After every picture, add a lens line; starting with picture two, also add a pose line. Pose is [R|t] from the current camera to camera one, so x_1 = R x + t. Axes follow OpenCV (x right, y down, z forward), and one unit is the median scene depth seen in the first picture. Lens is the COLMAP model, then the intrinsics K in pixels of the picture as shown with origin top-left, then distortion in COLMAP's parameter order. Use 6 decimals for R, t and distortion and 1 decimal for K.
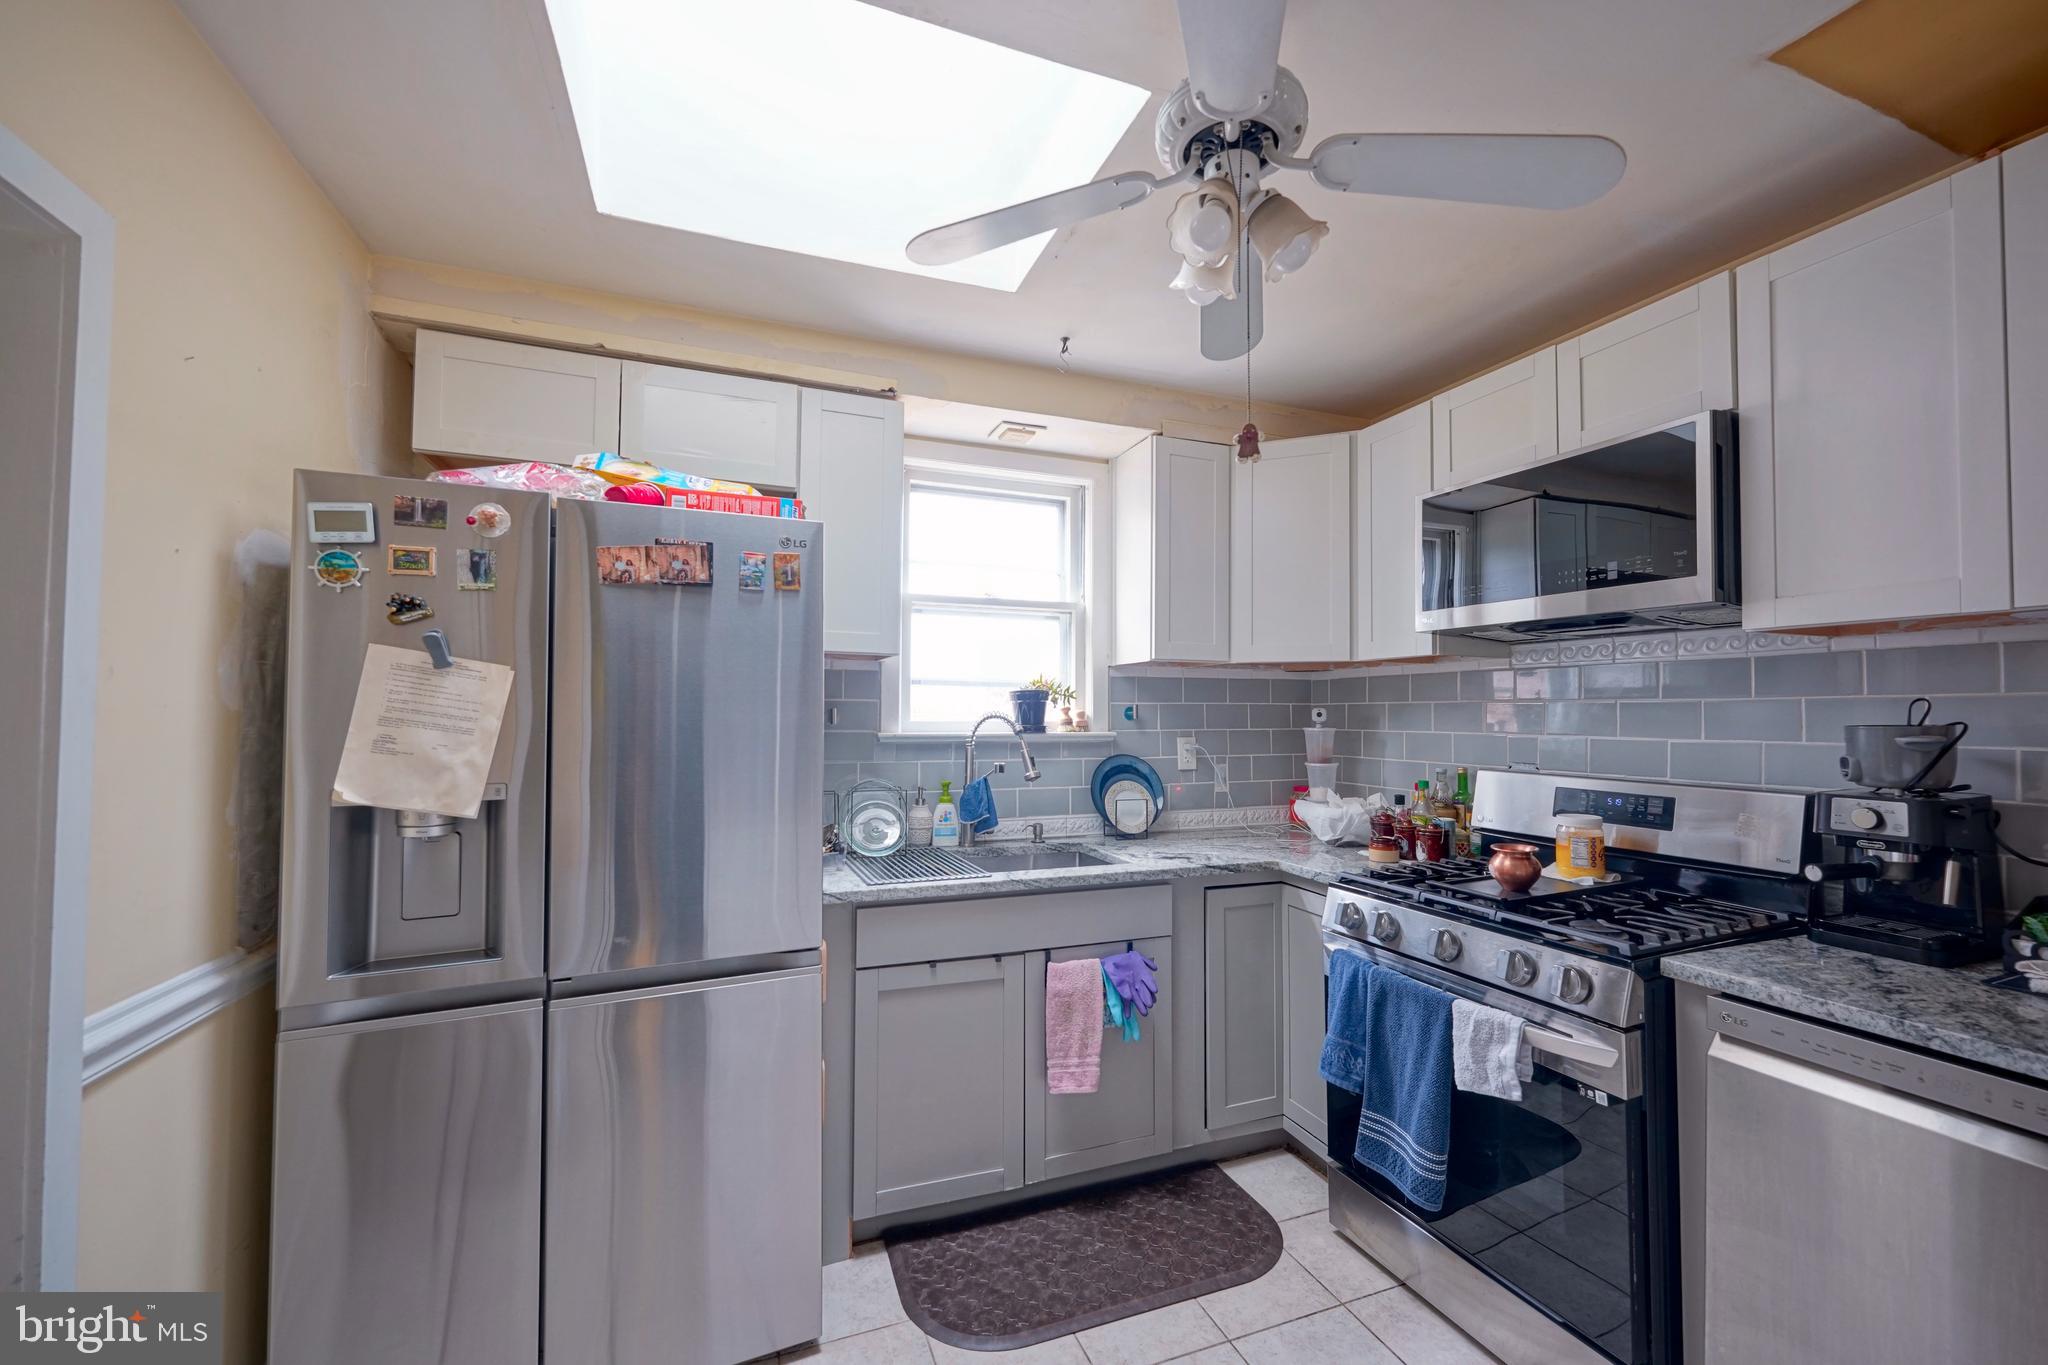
lens RADIAL K [[821.9, 0, 1028.9], [0, 821.9, 688.6], [0, 0, 1]] dist [0.001105, 0.000178]
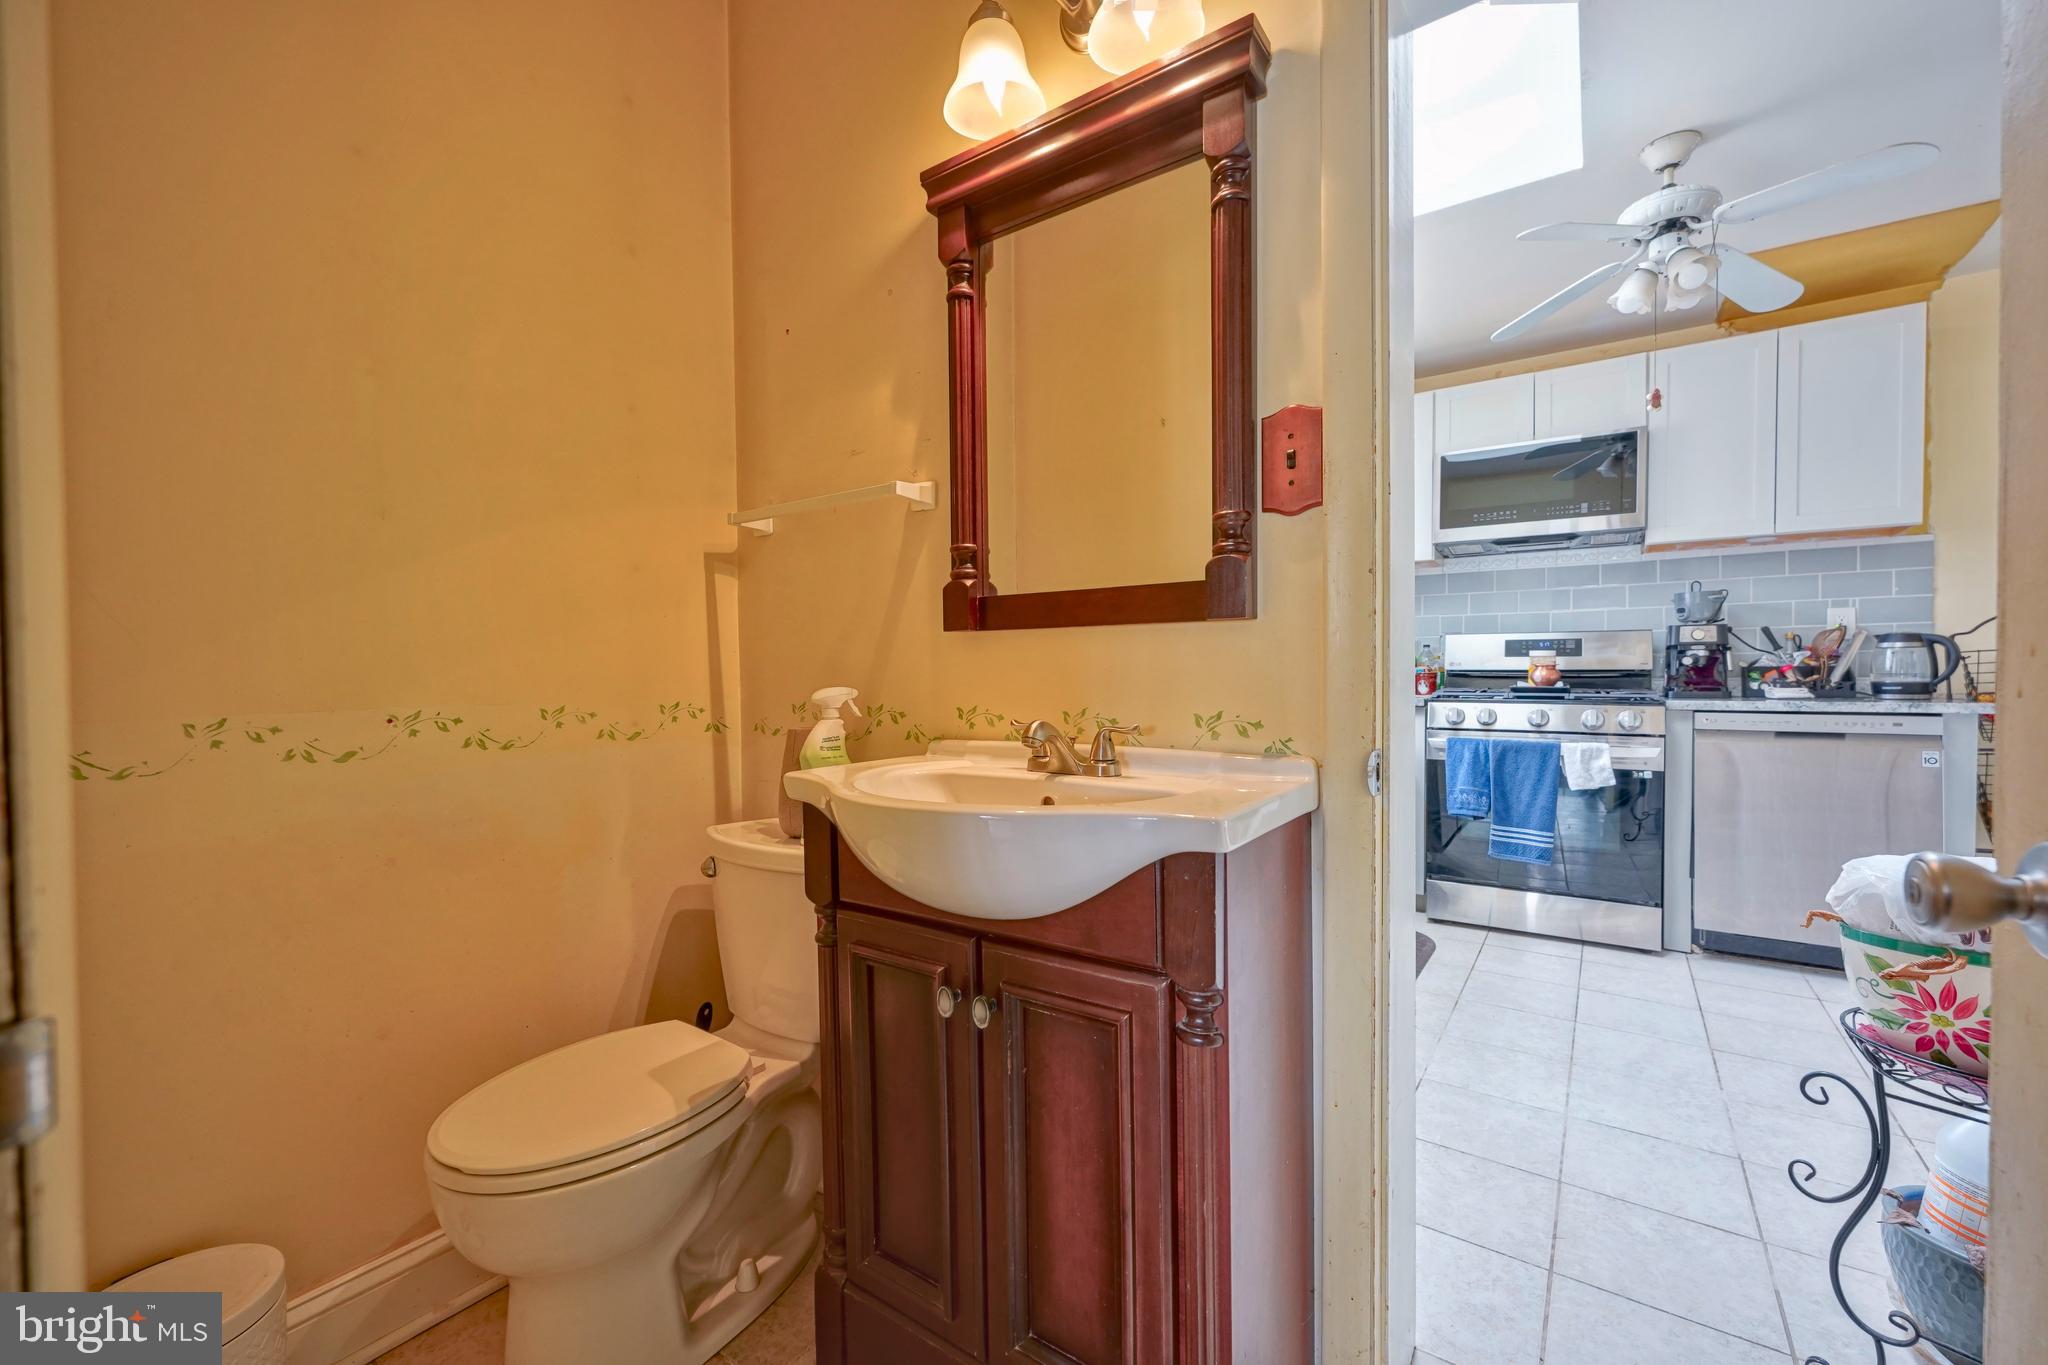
lens RADIAL K [[821.9, 0, 1024.0], [0, 821.9, 690.0], [0, 0, 1]] dist [0.001105, 0.000178]
pose [[0.828331, -0.016508, 0.559995, -1.252205], [-0.009792, 0.998987, 0.043932, 0.177336], [-0.560153, -0.041874, 0.827330, 0.176914]]
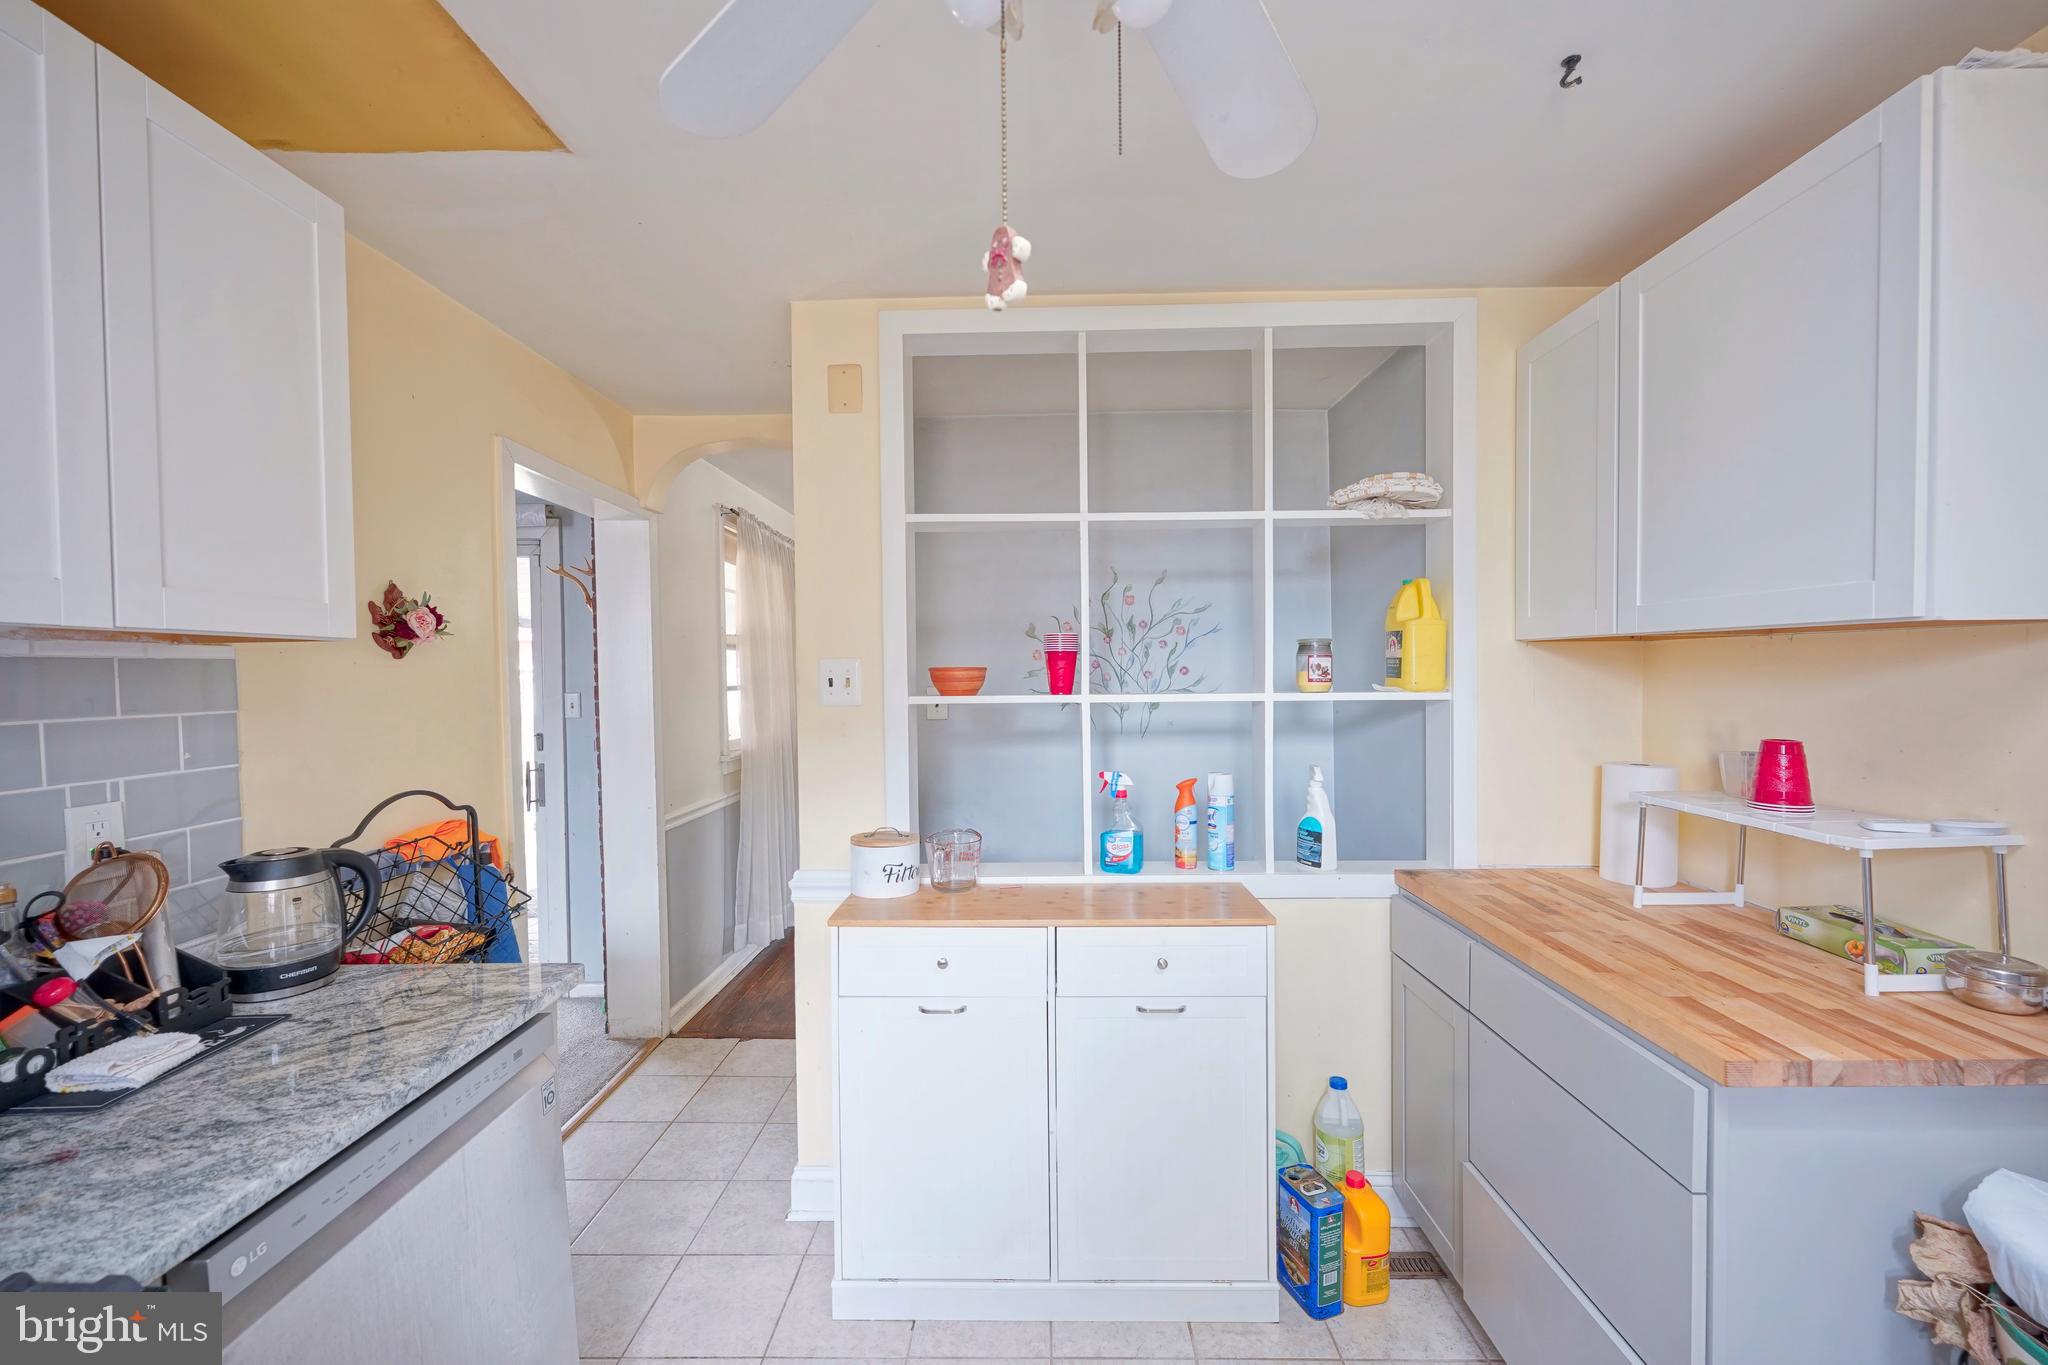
lens RADIAL K [[821.9, 0, 1034.3], [0, 821.9, 688.7], [0, 0, 1]] dist [0.001105, 0.000178]
pose [[-0.932073, -0.002725, 0.362259, 0.044093], [-0.004328, 0.999984, -0.003615, -0.026638], [-0.362244, -0.004938, -0.932070, 0.976901]]
